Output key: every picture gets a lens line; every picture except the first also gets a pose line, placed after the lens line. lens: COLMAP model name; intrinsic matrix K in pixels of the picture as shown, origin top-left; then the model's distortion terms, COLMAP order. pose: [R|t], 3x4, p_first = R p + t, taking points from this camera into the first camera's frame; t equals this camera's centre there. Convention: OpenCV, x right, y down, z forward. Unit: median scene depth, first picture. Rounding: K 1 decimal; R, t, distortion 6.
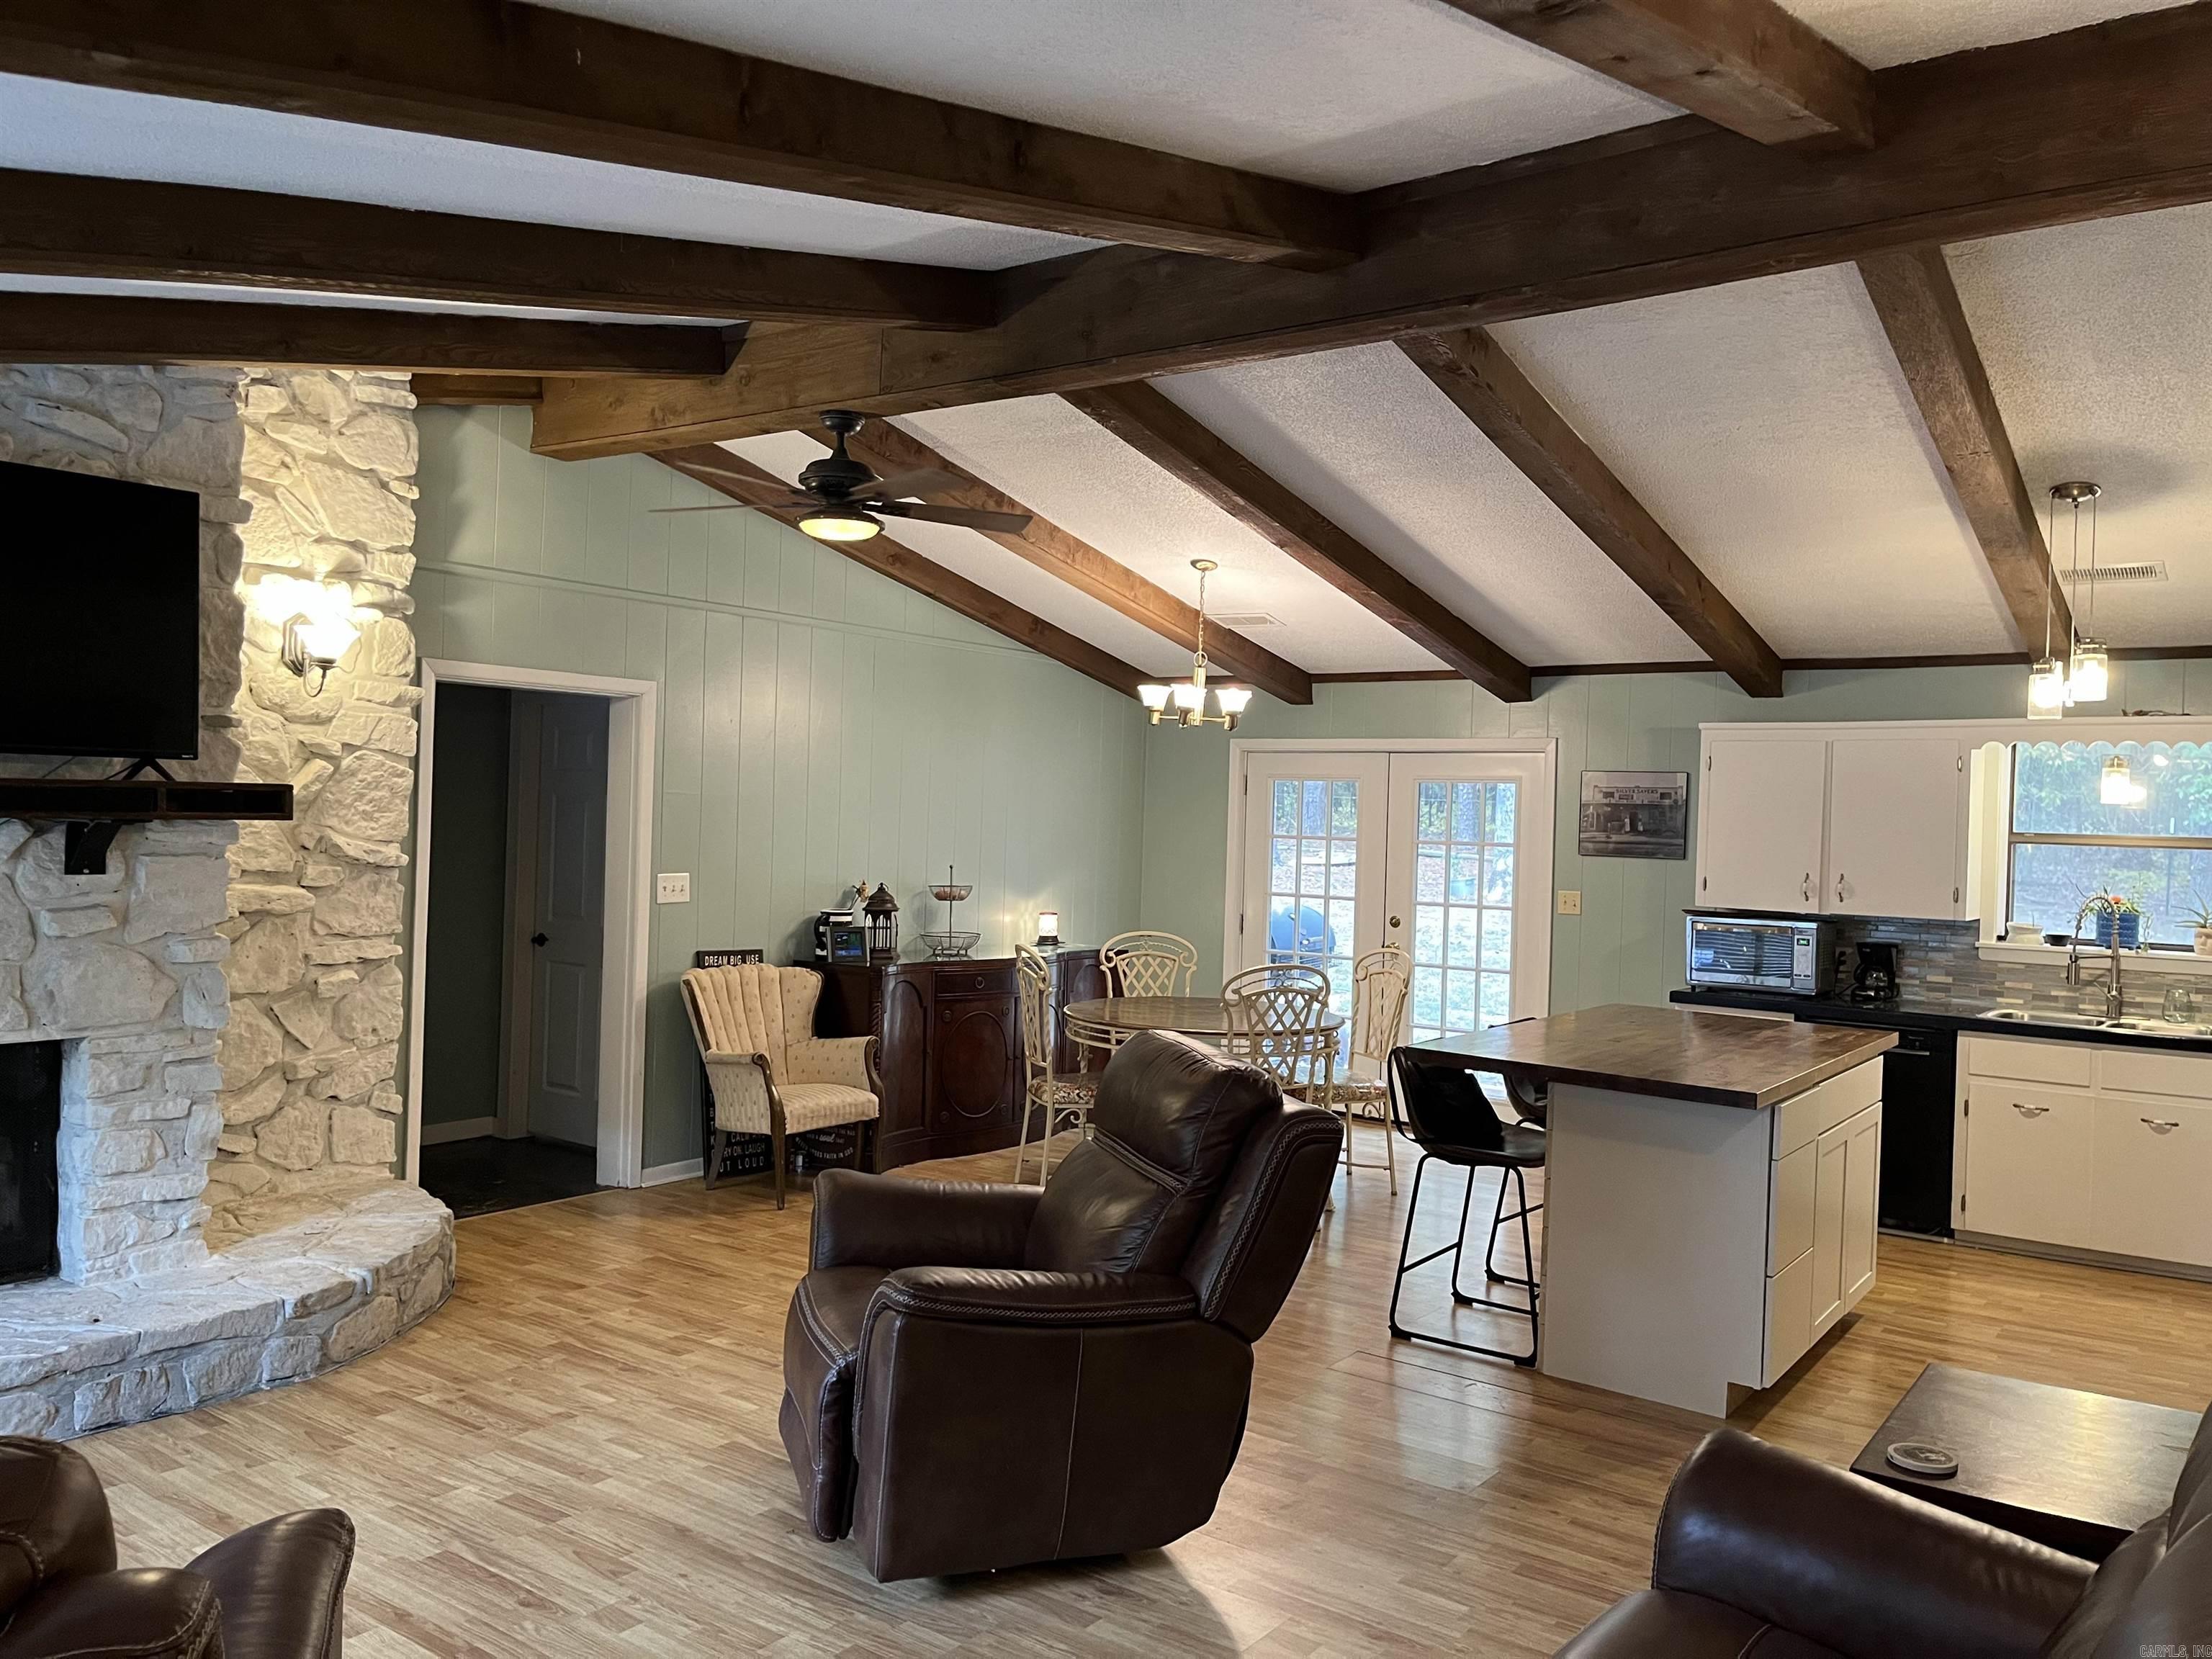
lens RADIAL K [[1675.0, 0, 1109.4], [0, 1675.0, 818.3], [0, 0, 1]] dist [0.066464, -0.085404]
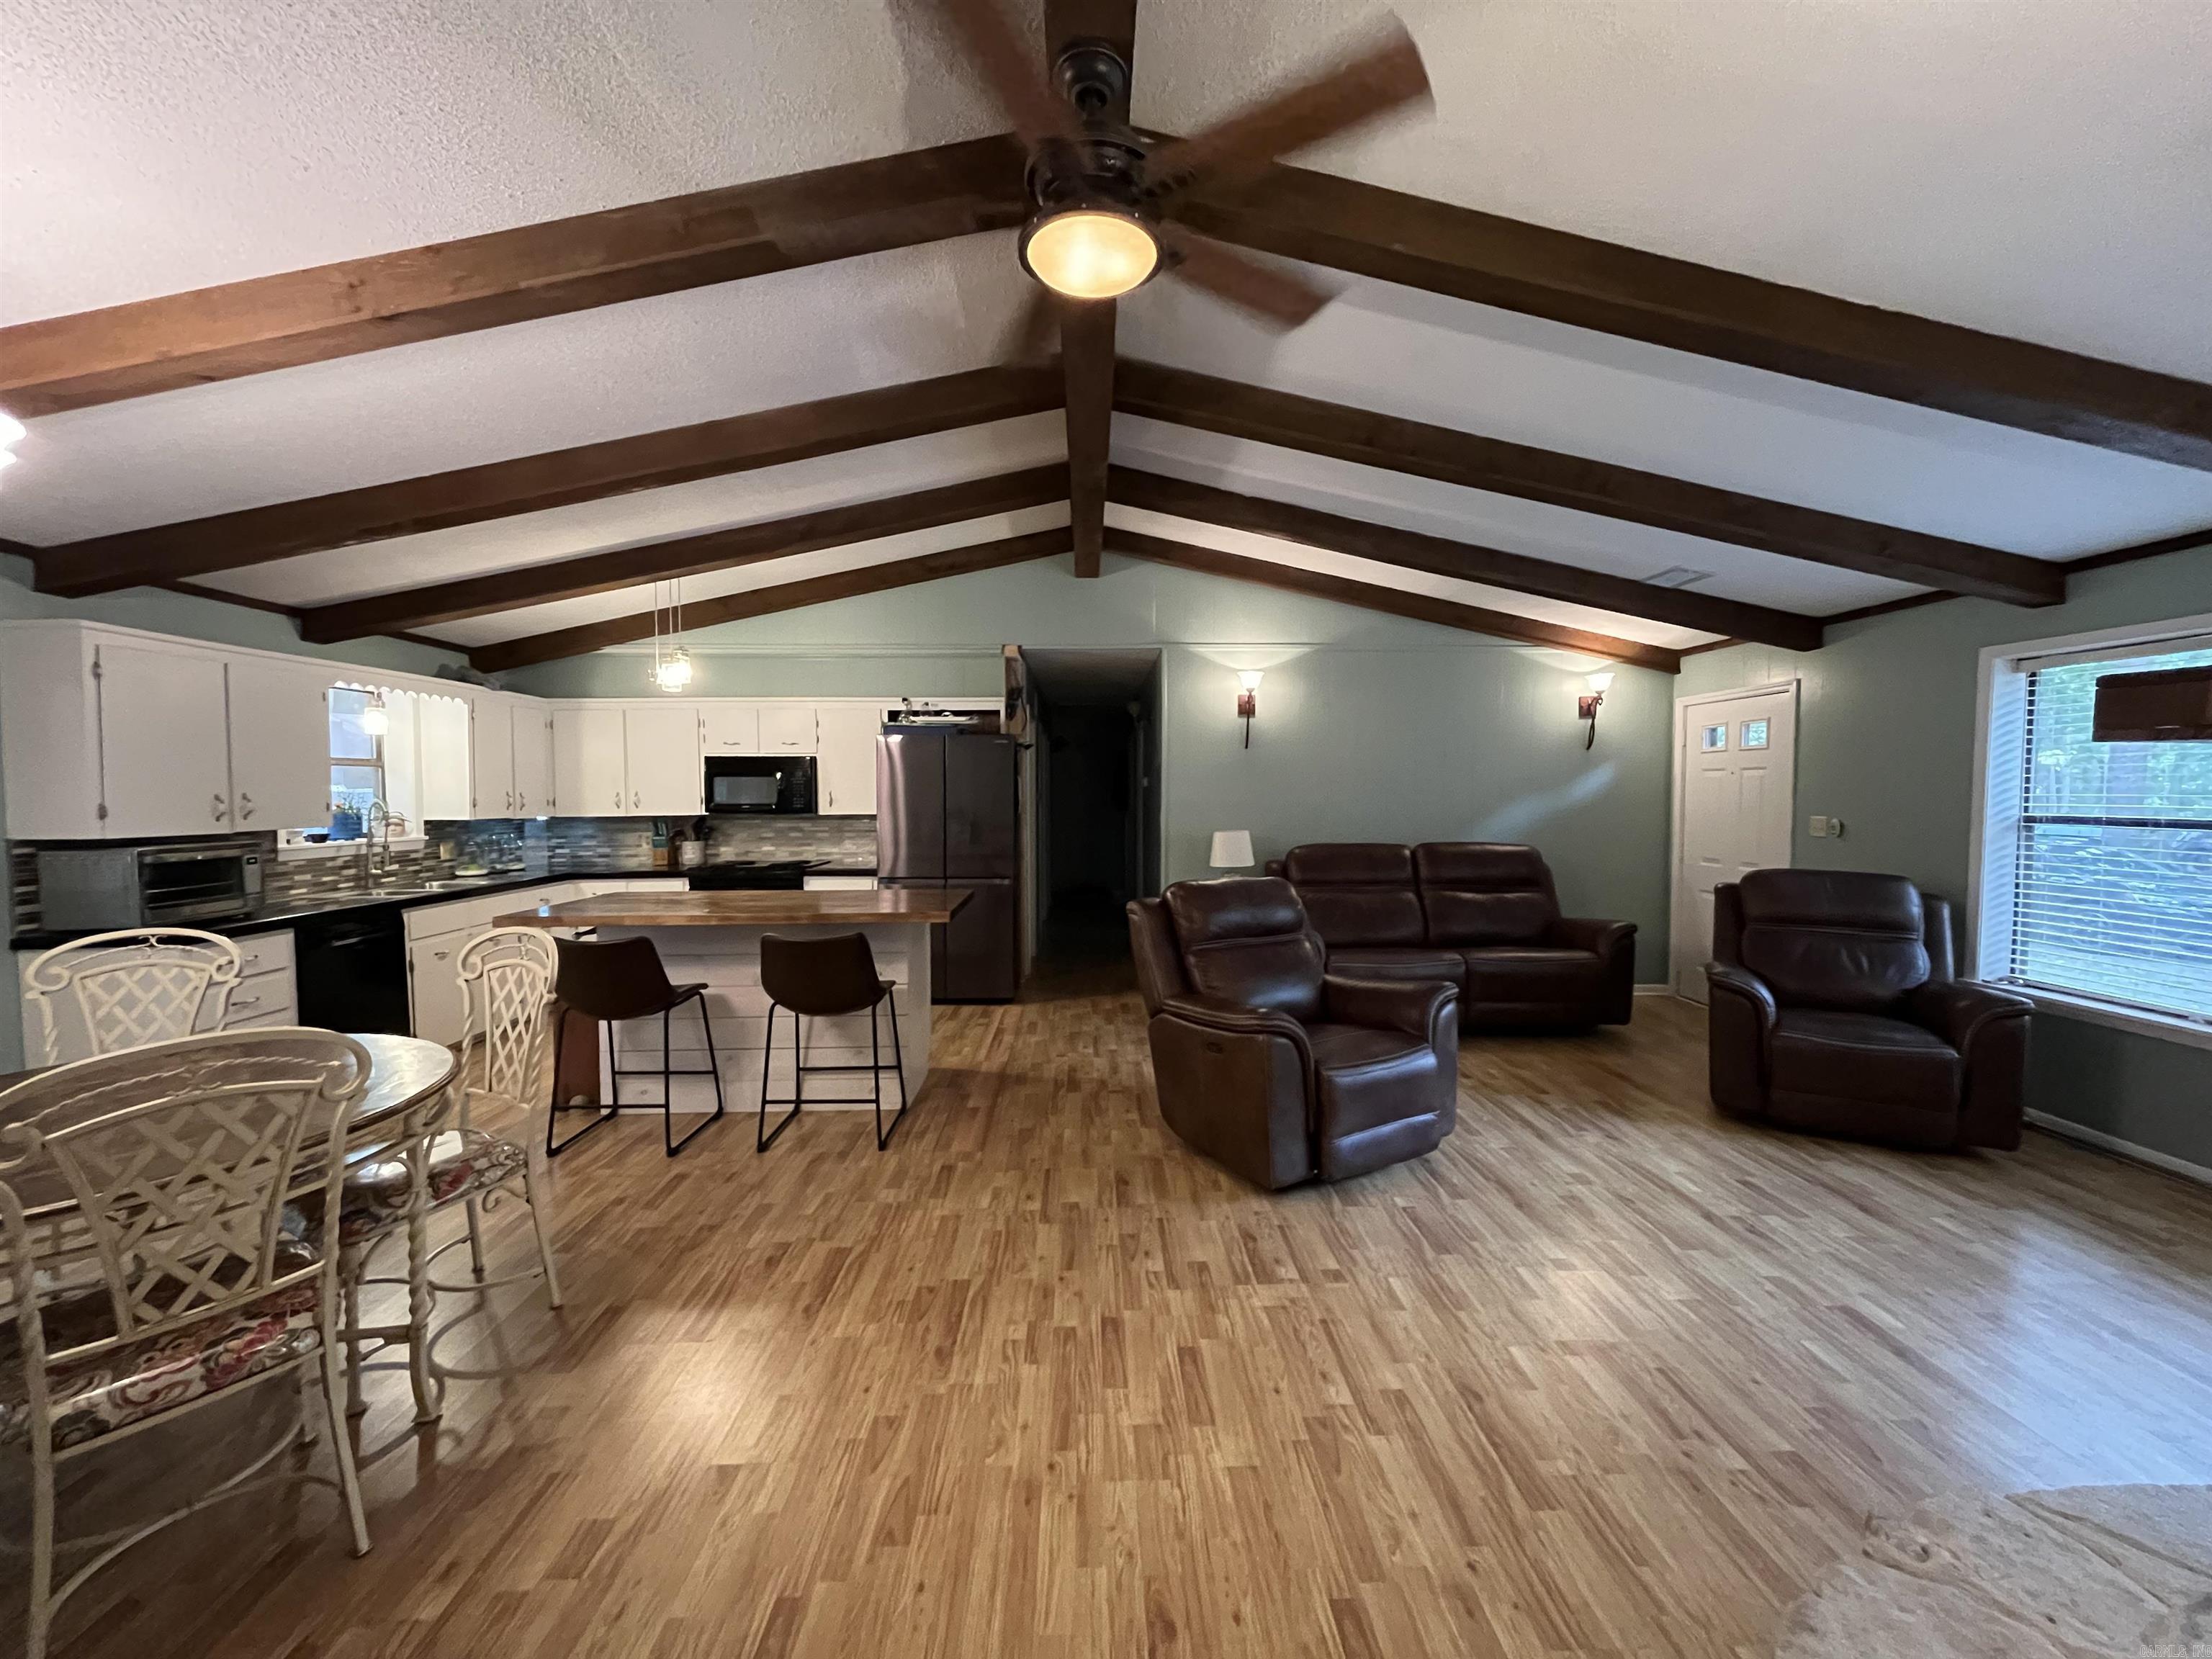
lens RADIAL K [[893.2, 0, 1111.3], [0, 893.2, 822.1], [0, 0, 1]] dist [-0.004176, -0.000036]
pose [[-0.618140, -0.058453, 0.783892, -0.424464], [-0.015070, 0.997929, 0.062529, 0.010401], [-0.785924, 0.026838, -0.617741, 1.180089]]
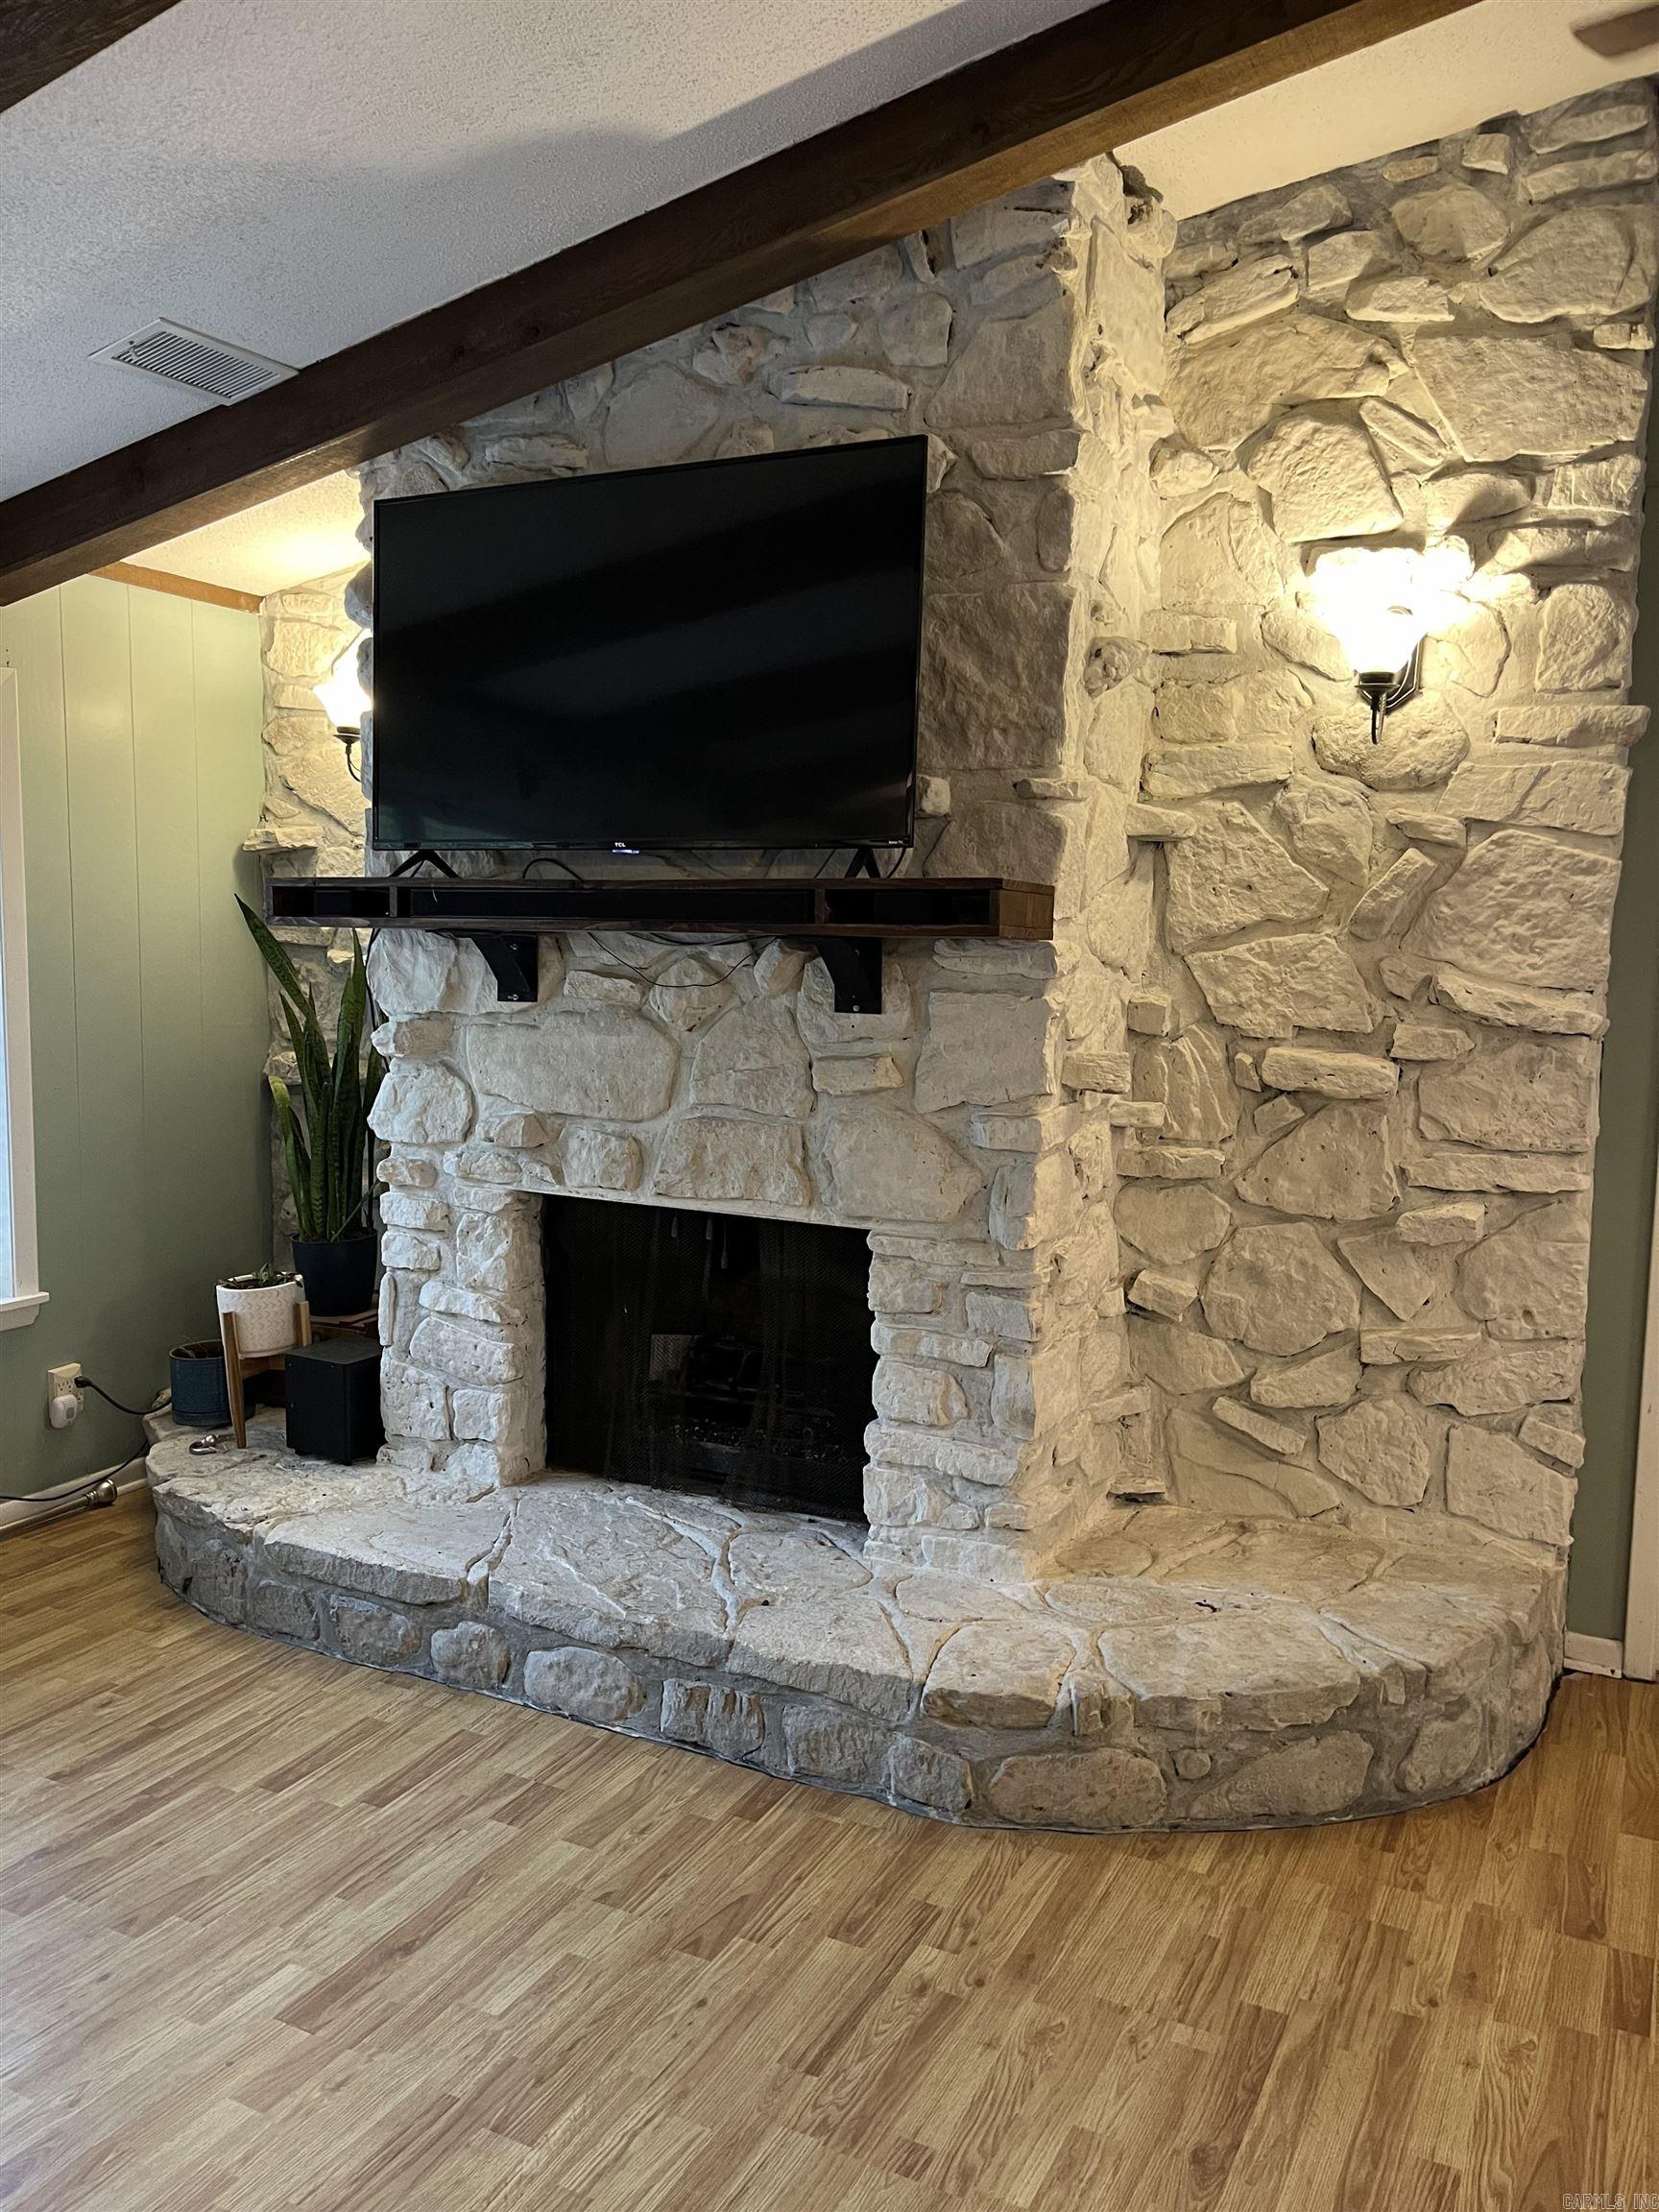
lens RADIAL K [[1675.0, 0, 829.5], [0, 1675.0, 1106.0], [0, 0, 1]] dist [0.066464, -0.085404]
pose [[0.168238, 0.078118, -0.982646, 0.095386], [-0.018375, 0.996930, 0.076107, 0.014604], [0.985575, 0.005252, 0.169157, 0.689708]]
